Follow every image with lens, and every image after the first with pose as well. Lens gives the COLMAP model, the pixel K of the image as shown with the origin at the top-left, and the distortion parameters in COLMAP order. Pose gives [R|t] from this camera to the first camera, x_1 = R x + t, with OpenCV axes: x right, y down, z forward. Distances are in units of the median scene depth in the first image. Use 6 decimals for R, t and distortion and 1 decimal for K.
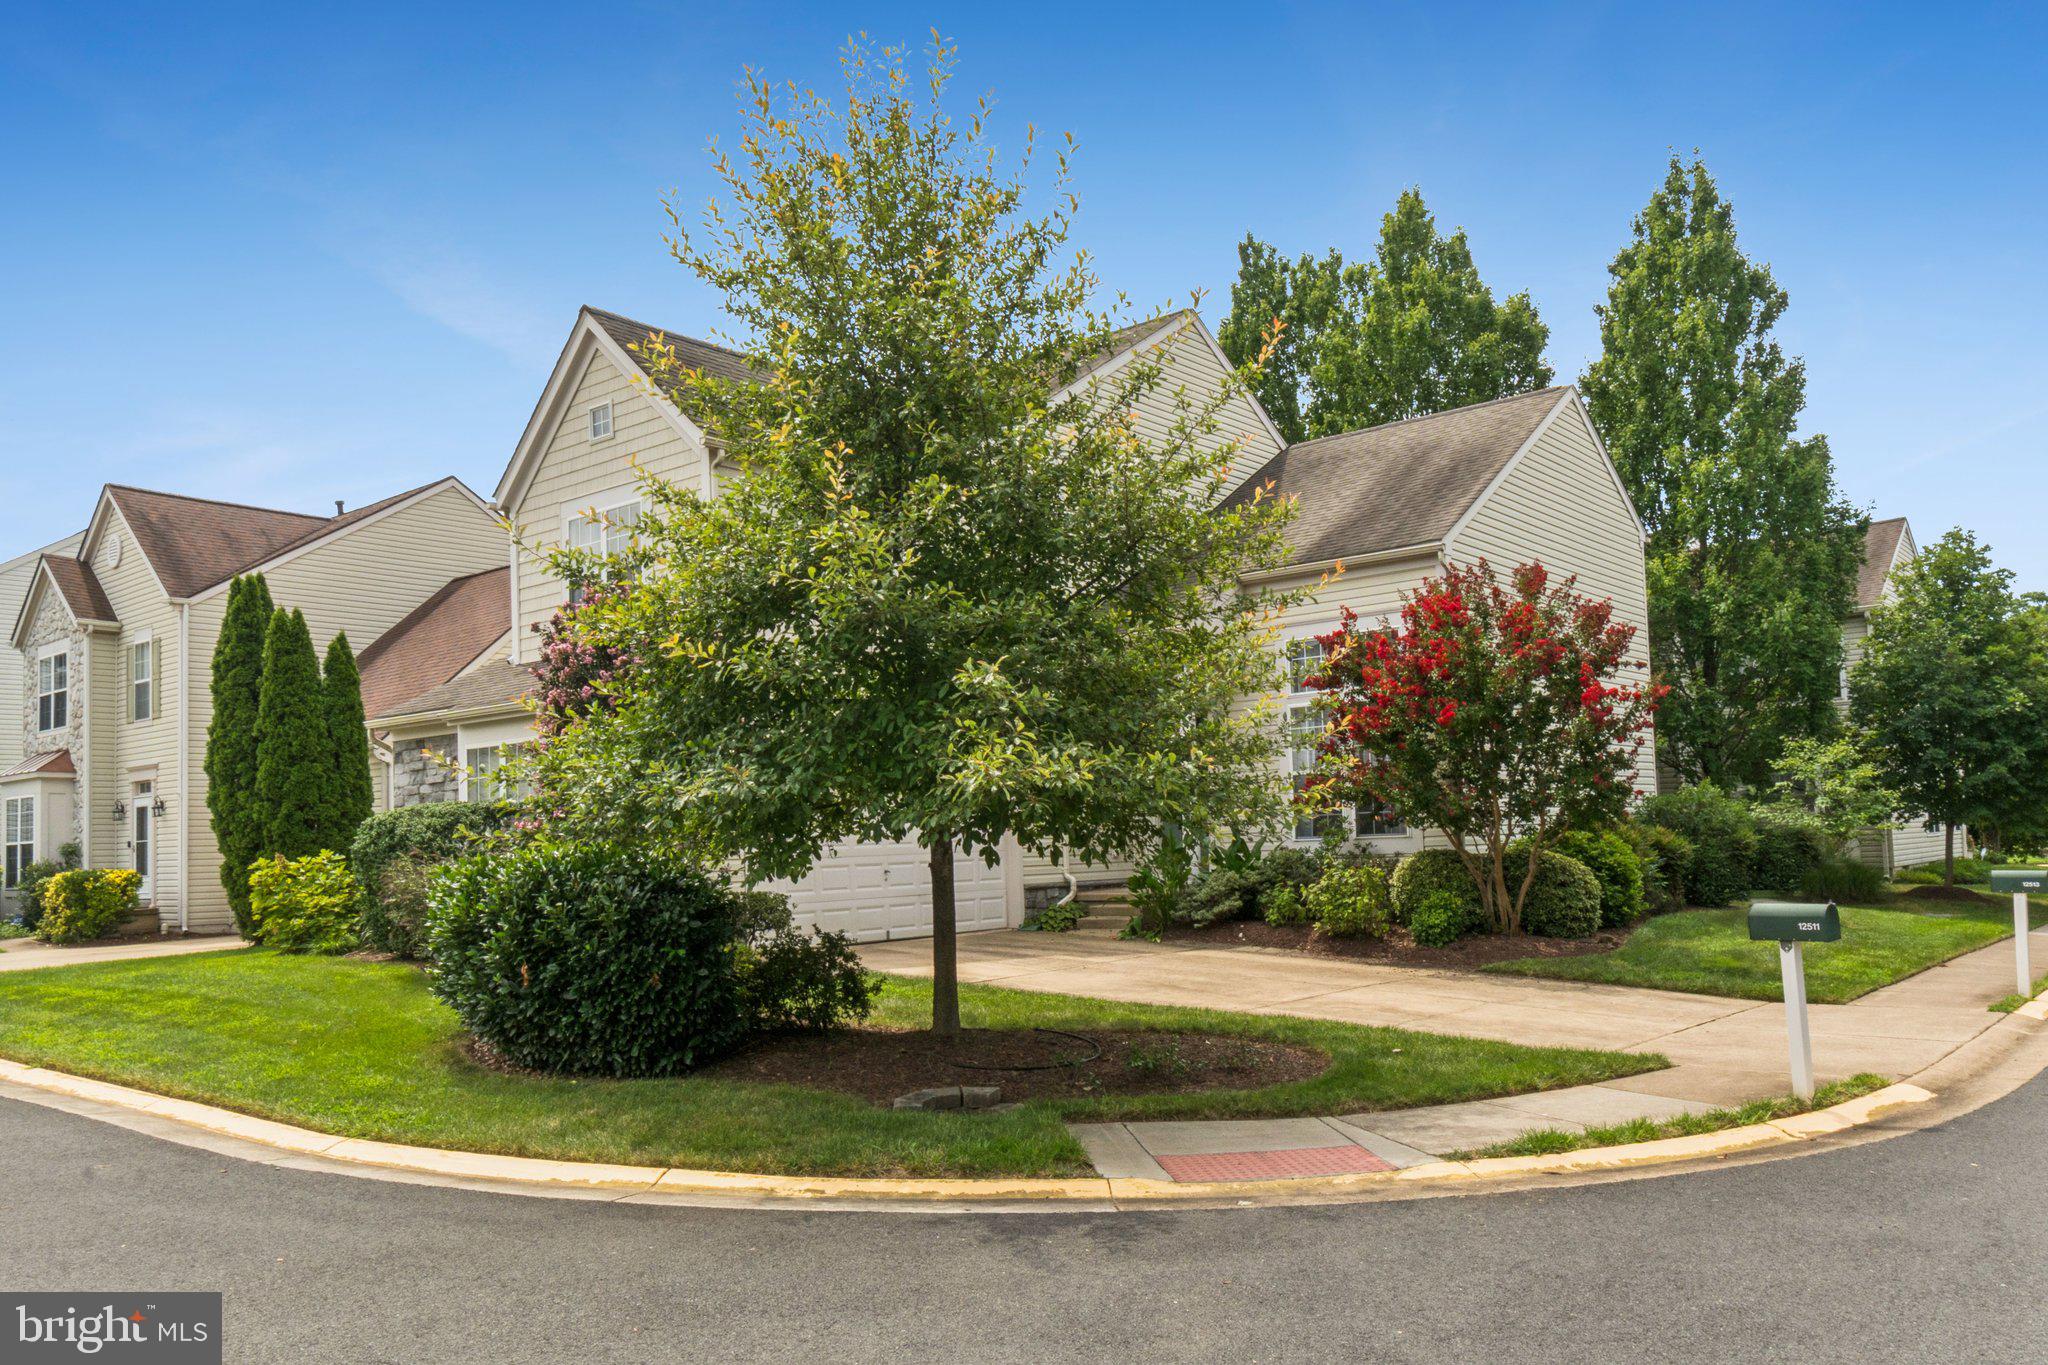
lens RADIAL K [[1490.7, 0, 1023.8], [0, 1490.7, 684.0], [0, 0, 1]] dist [-0.009653, -0.001572]
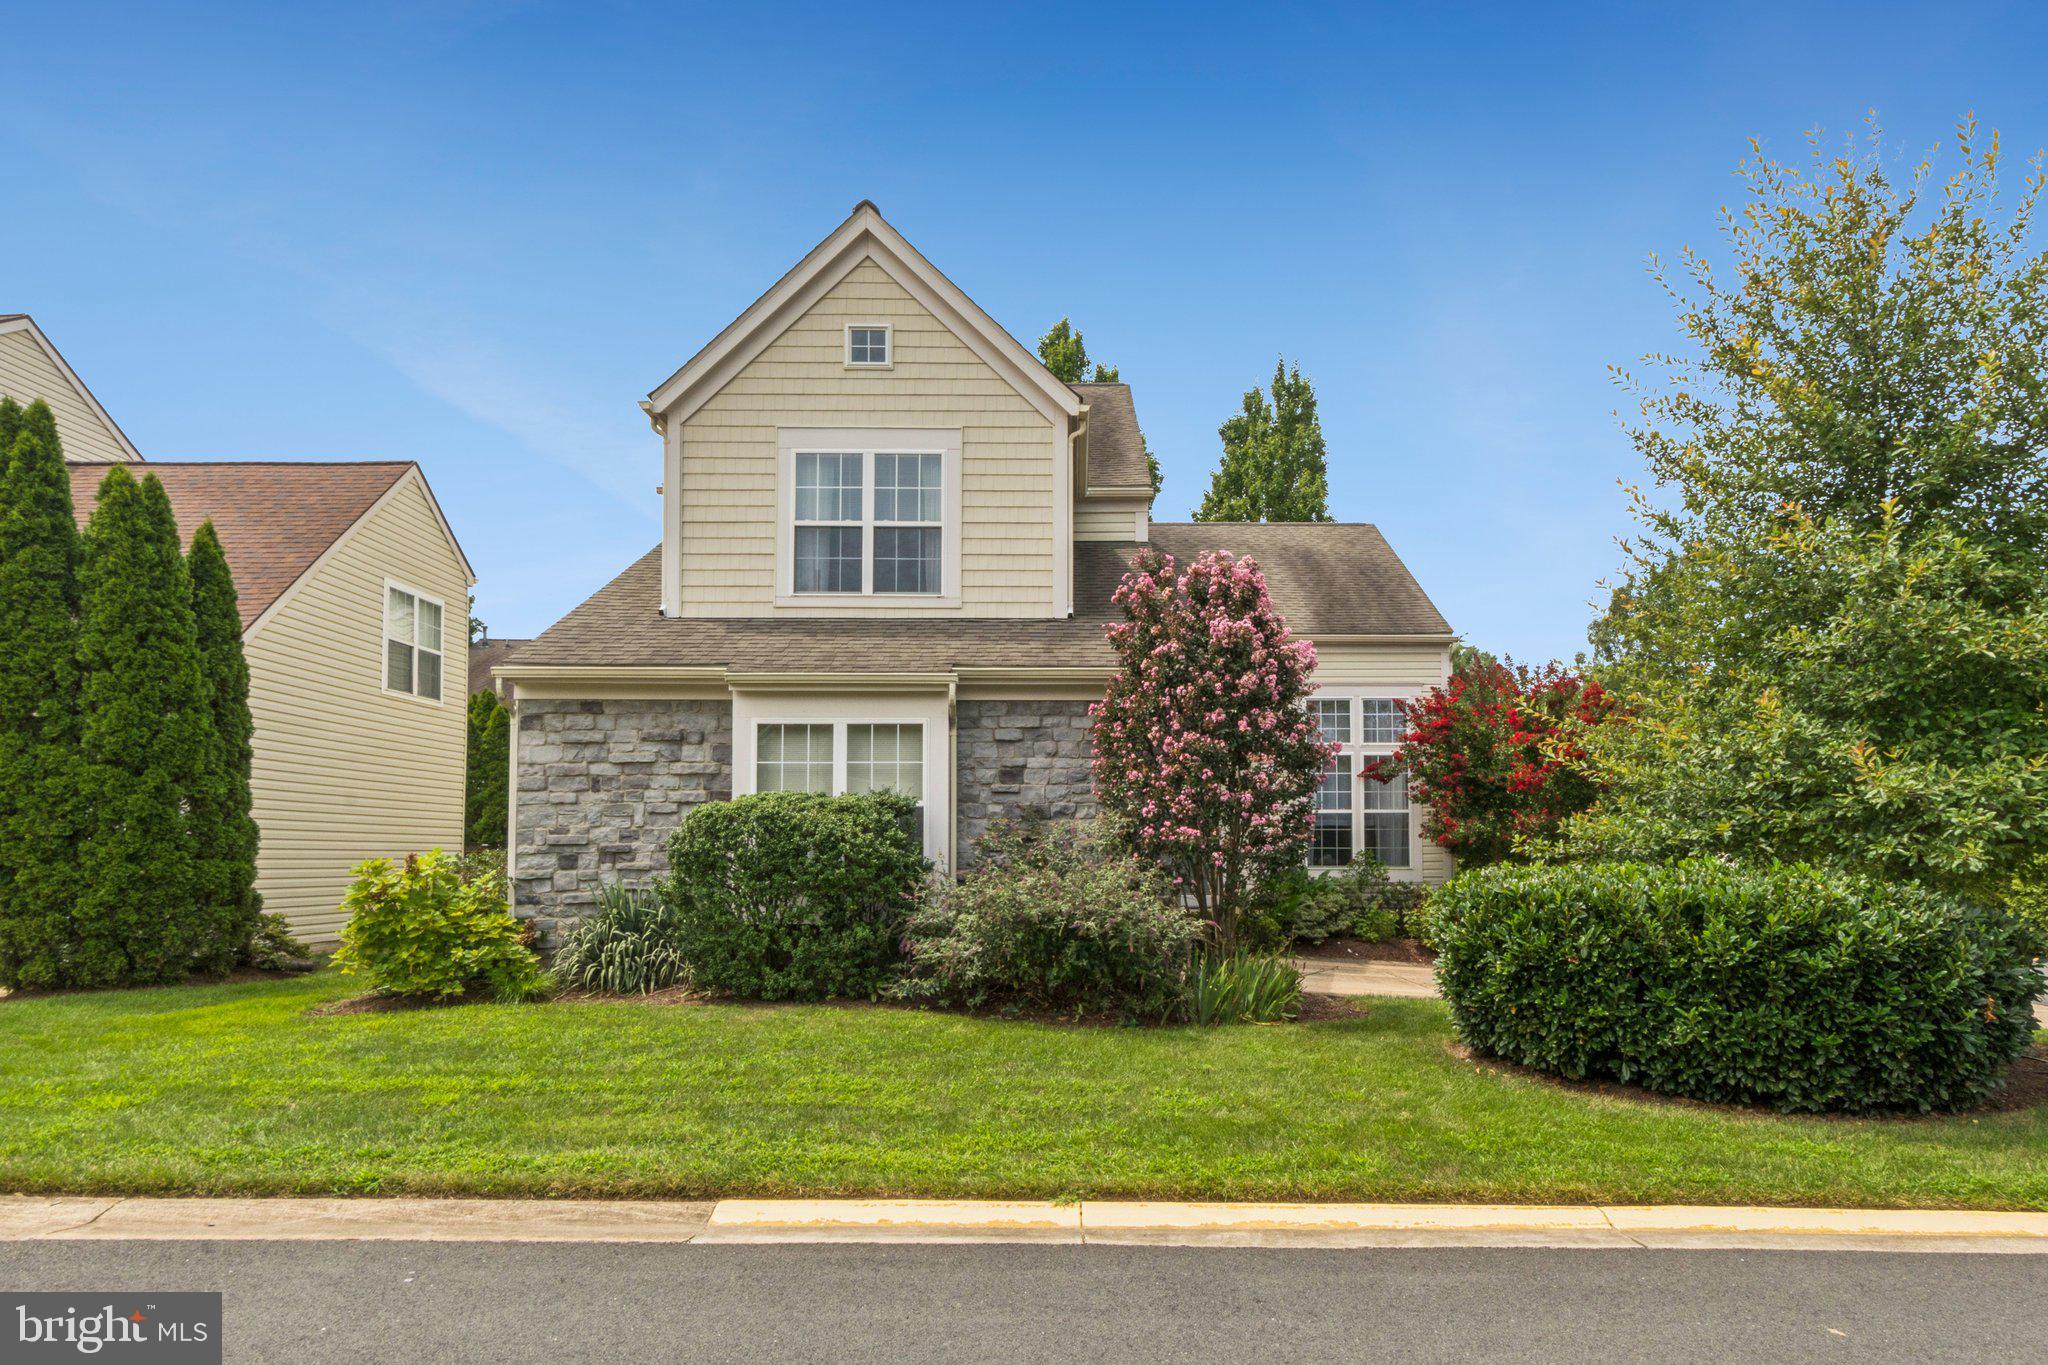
lens RADIAL K [[1235.7, 0, 1047.5], [0, 1235.7, 747.6], [0, 0, 1]] dist [0.008571, 0.001094]
pose [[0.759133, 0.081703, 0.645788, -0.649286], [-0.092230, 0.995583, -0.017540, 0.051725], [-0.644369, -0.046246, 0.763315, 0.406024]]
